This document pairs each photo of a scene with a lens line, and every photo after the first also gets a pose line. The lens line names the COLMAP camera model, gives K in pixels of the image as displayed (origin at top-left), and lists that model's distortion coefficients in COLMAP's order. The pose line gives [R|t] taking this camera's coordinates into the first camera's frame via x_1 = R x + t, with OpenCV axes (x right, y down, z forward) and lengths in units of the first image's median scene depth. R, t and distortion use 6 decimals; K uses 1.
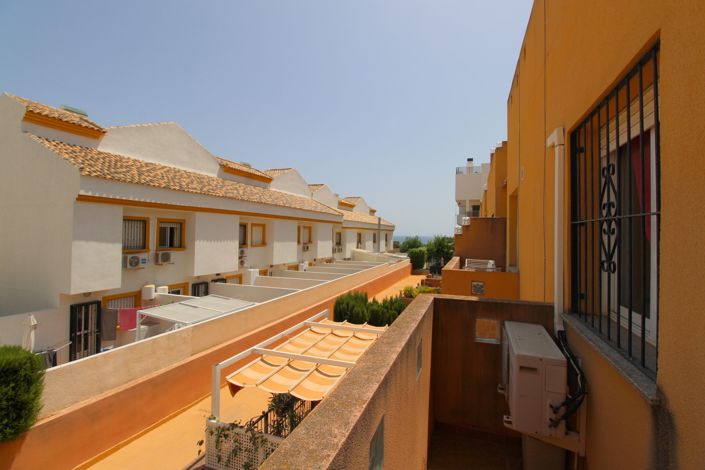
lens RADIAL K [[331.4, 0, 355.7], [0, 331.4, 228.8], [0, 0, 1]] dist [0.000274, -0.013149]
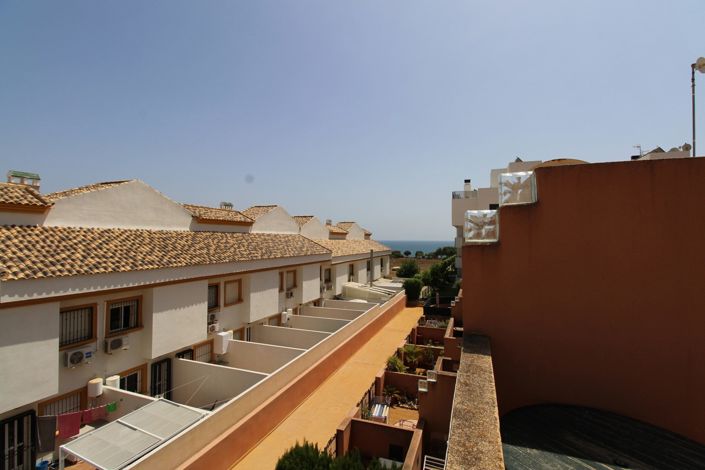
lens RADIAL K [[331.4, 0, 355.7], [0, 331.4, 228.8], [0, 0, 1]] dist [0.000274, -0.013149]
pose [[0.999928, -0.008601, -0.008359, 0.065401], [0.008490, 0.999877, -0.013204, -0.156964], [0.008471, 0.013132, 0.999878, 0.076564]]
